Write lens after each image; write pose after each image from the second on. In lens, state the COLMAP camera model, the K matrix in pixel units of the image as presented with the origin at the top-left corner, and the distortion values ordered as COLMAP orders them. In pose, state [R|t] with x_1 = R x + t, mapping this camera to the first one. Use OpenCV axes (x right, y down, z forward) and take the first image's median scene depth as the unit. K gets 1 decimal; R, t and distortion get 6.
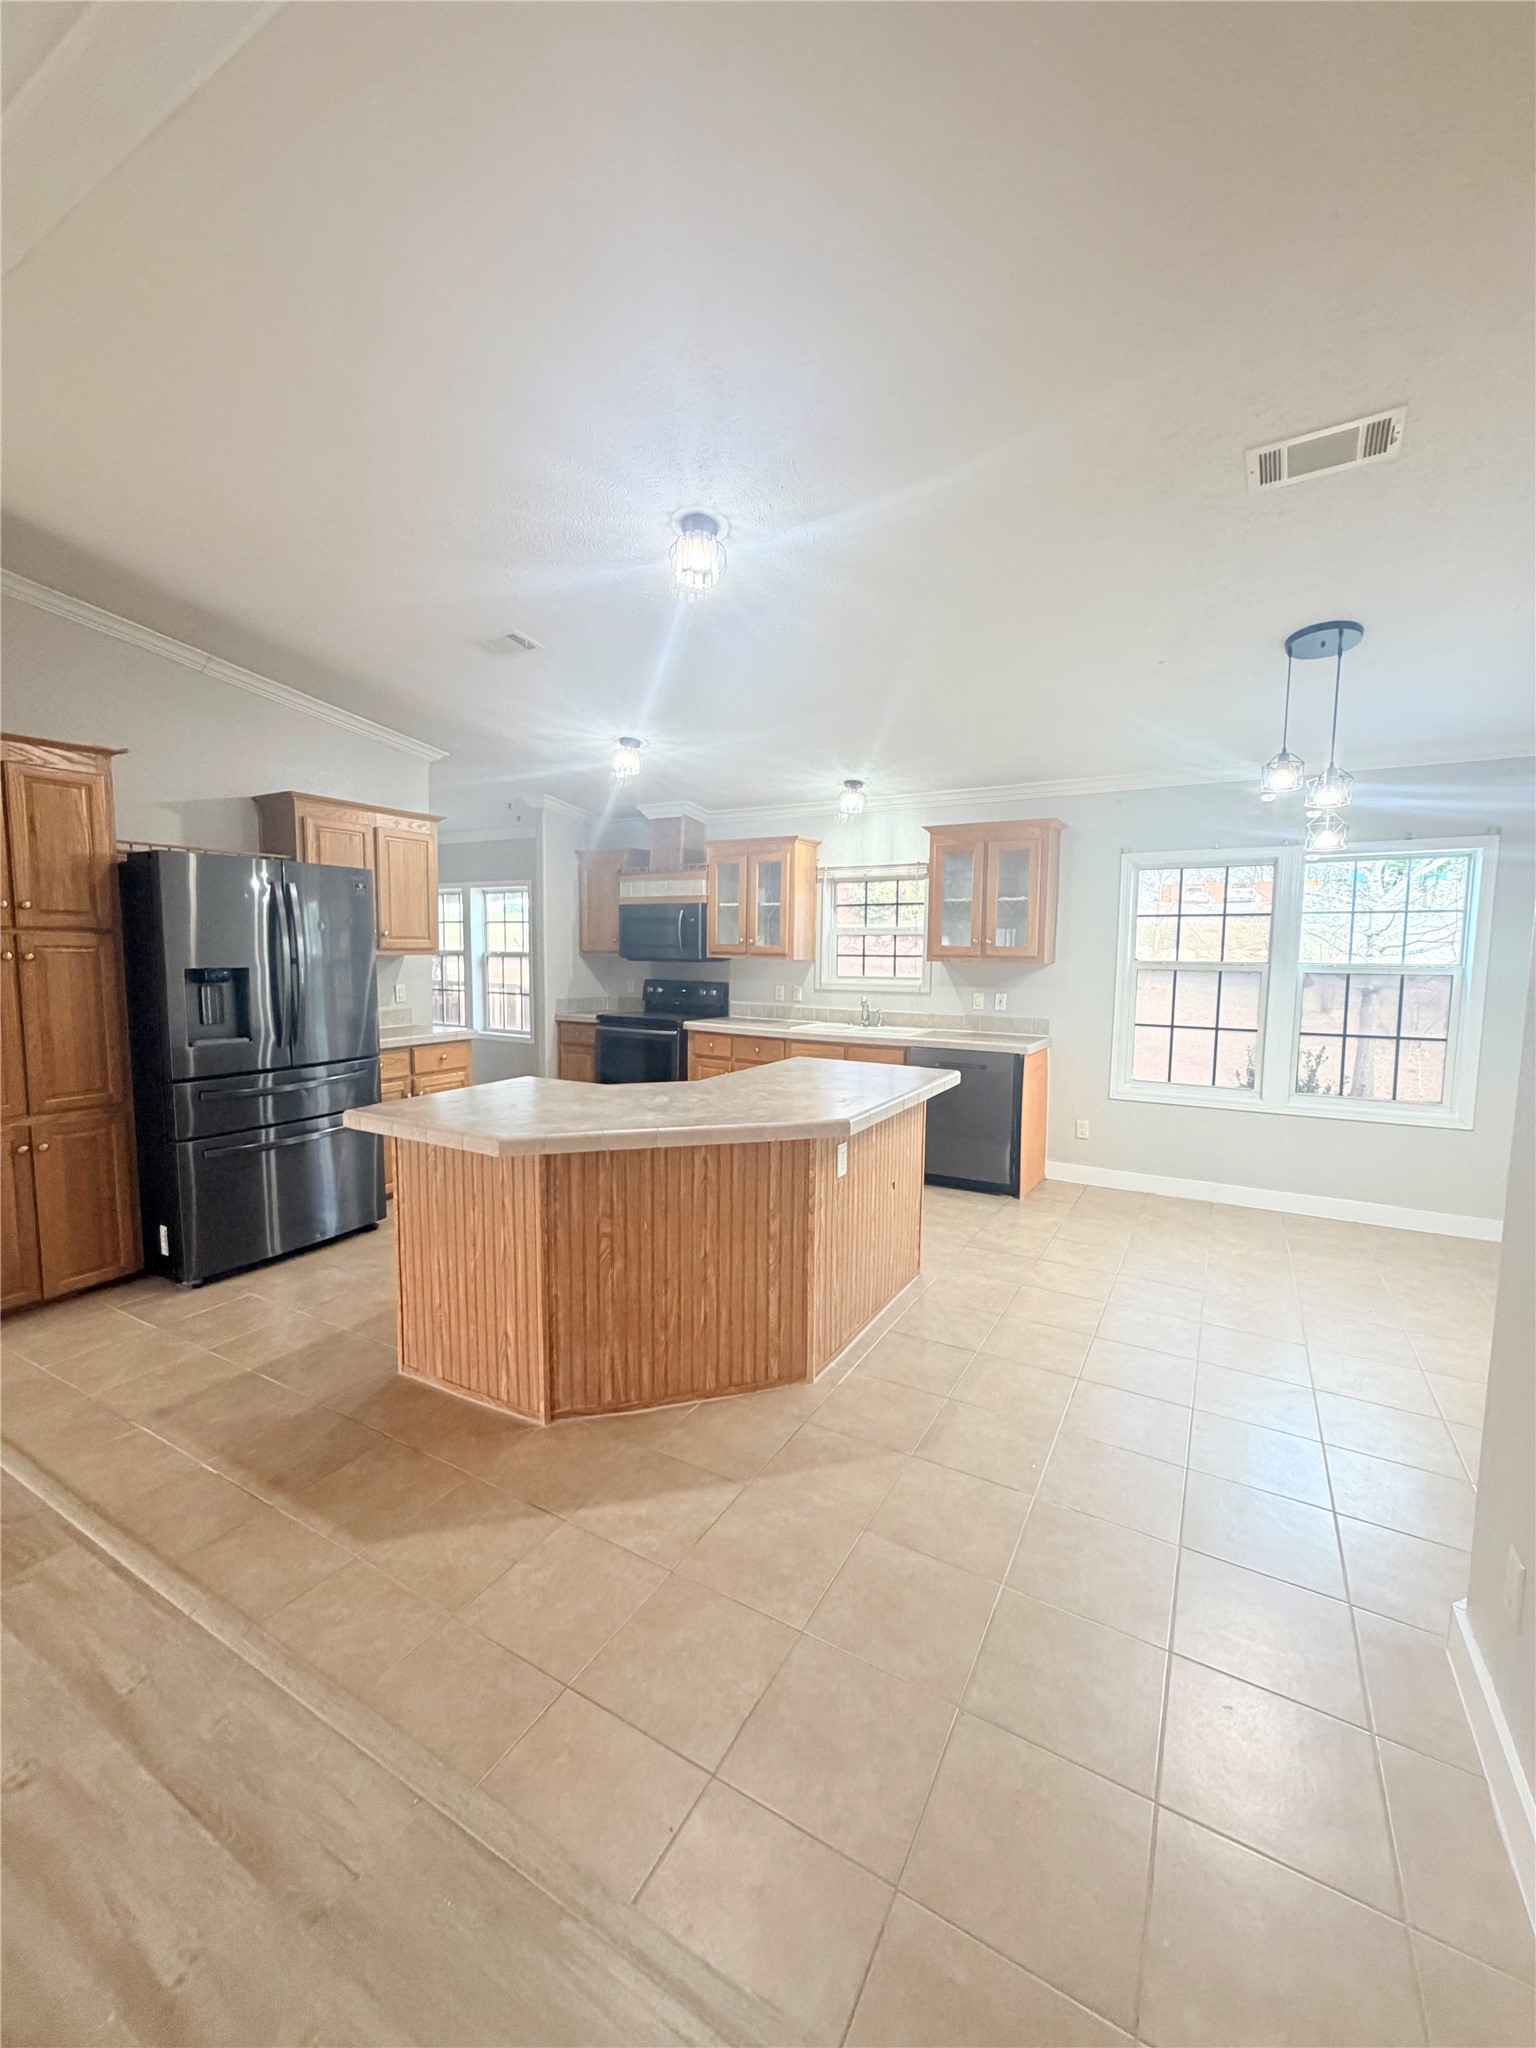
lens RADIAL K [[822.4, 0, 768.0], [0, 822.4, 1024.0], [0, 0, 1]] dist [-0.000468, -0.000028]
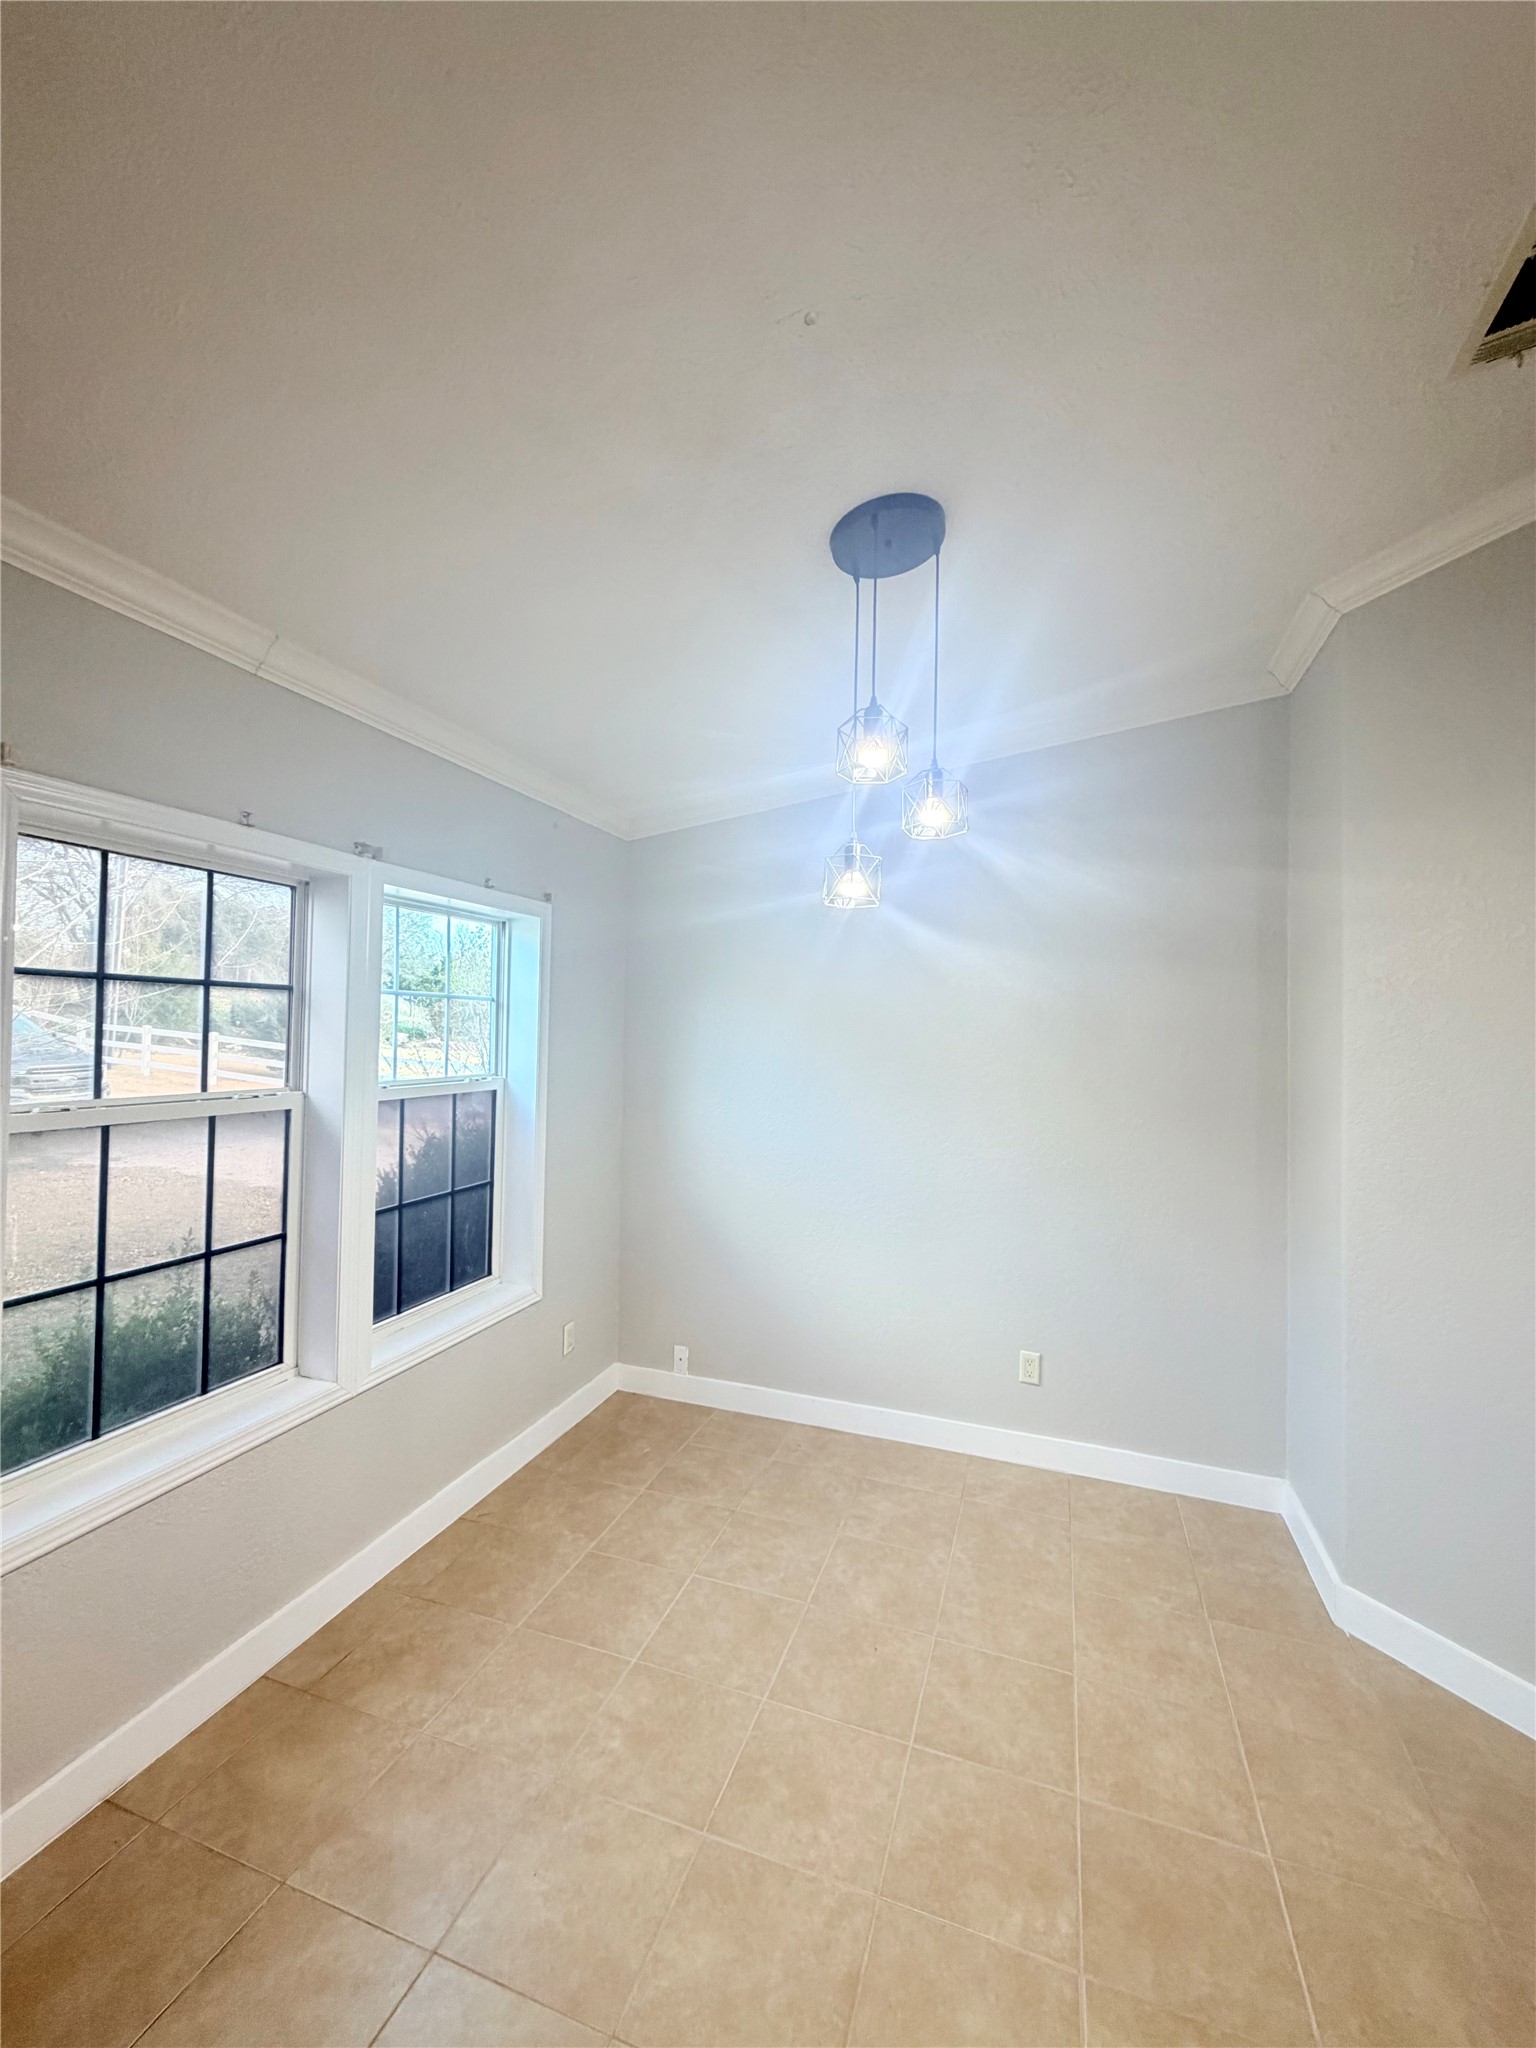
lens RADIAL K [[822.4, 0, 768.0], [0, 822.4, 1024.0], [0, 0, 1]] dist [-0.000468, -0.000028]
pose [[-0.169194, 0.001219, 0.985582, 0.108528], [0.066135, 0.997759, 0.010120, -0.116884], [-0.983361, 0.066894, -0.168895, 0.971270]]
